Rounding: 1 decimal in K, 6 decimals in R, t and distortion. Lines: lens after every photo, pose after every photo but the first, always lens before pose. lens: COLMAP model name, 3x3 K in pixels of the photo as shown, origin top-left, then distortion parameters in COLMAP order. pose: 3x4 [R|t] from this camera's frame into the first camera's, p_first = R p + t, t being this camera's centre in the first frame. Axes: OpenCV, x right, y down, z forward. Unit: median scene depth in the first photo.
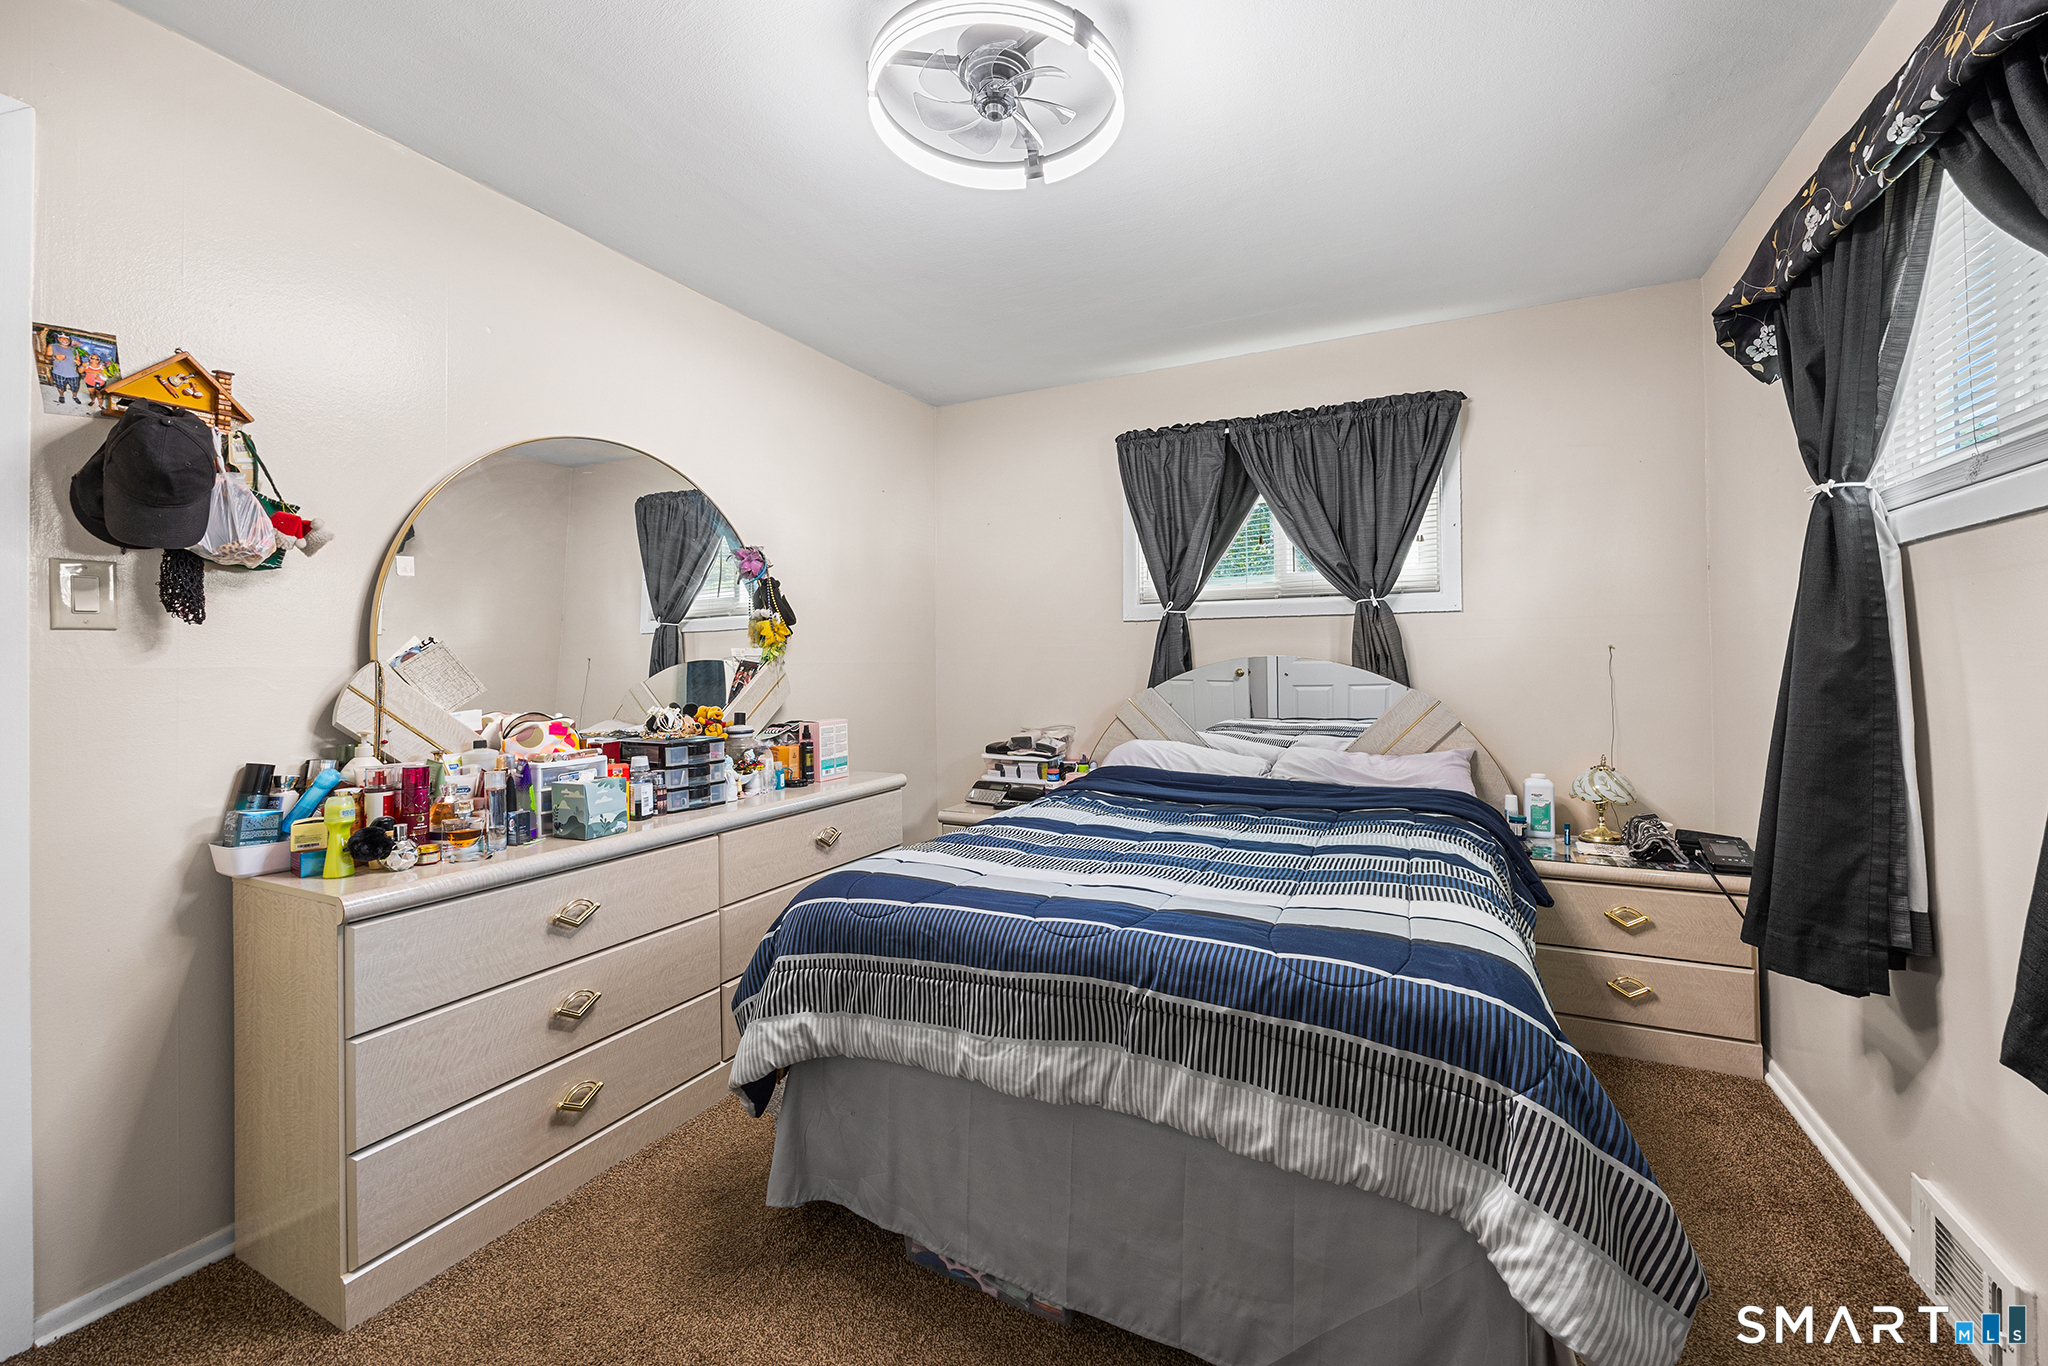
lens RADIAL K [[796.4, 0, 1015.0], [0, 796.4, 677.3], [0, 0, 1]] dist [-0.002135, -0.000063]
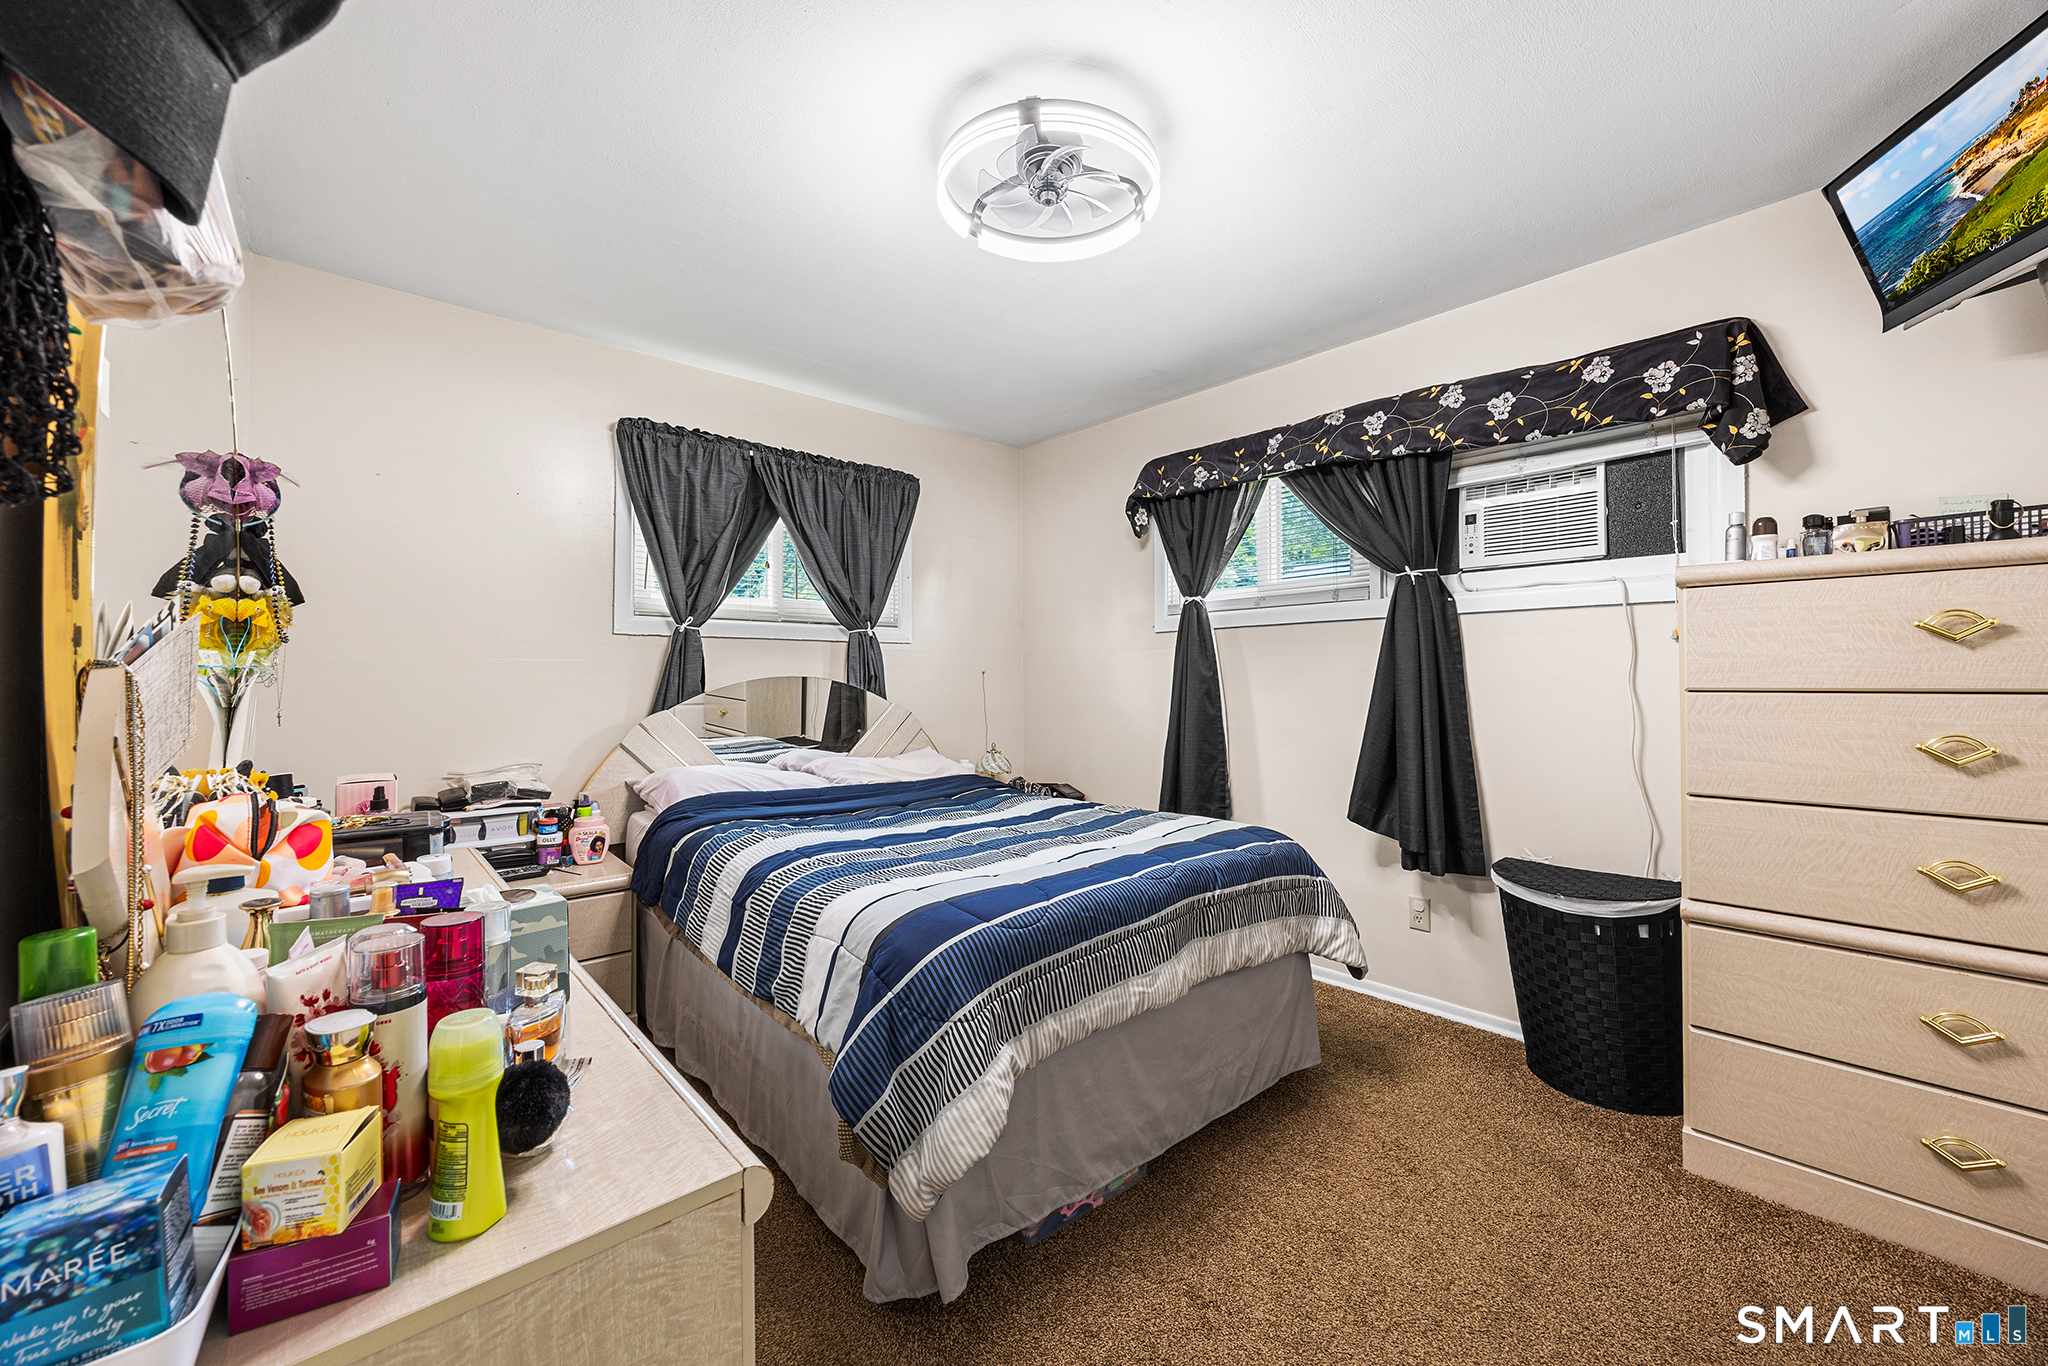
lens RADIAL K [[786.3, 0, 1058.1], [0, 786.3, 688.7], [0, 0, 1]] dist [-0.008218, 0.000018]
pose [[0.368101, -0.004599, 0.929775, -0.602277], [0.019744, 0.999801, -0.002872, 0.000639], [-0.929576, 0.019415, 0.368118, 0.320357]]
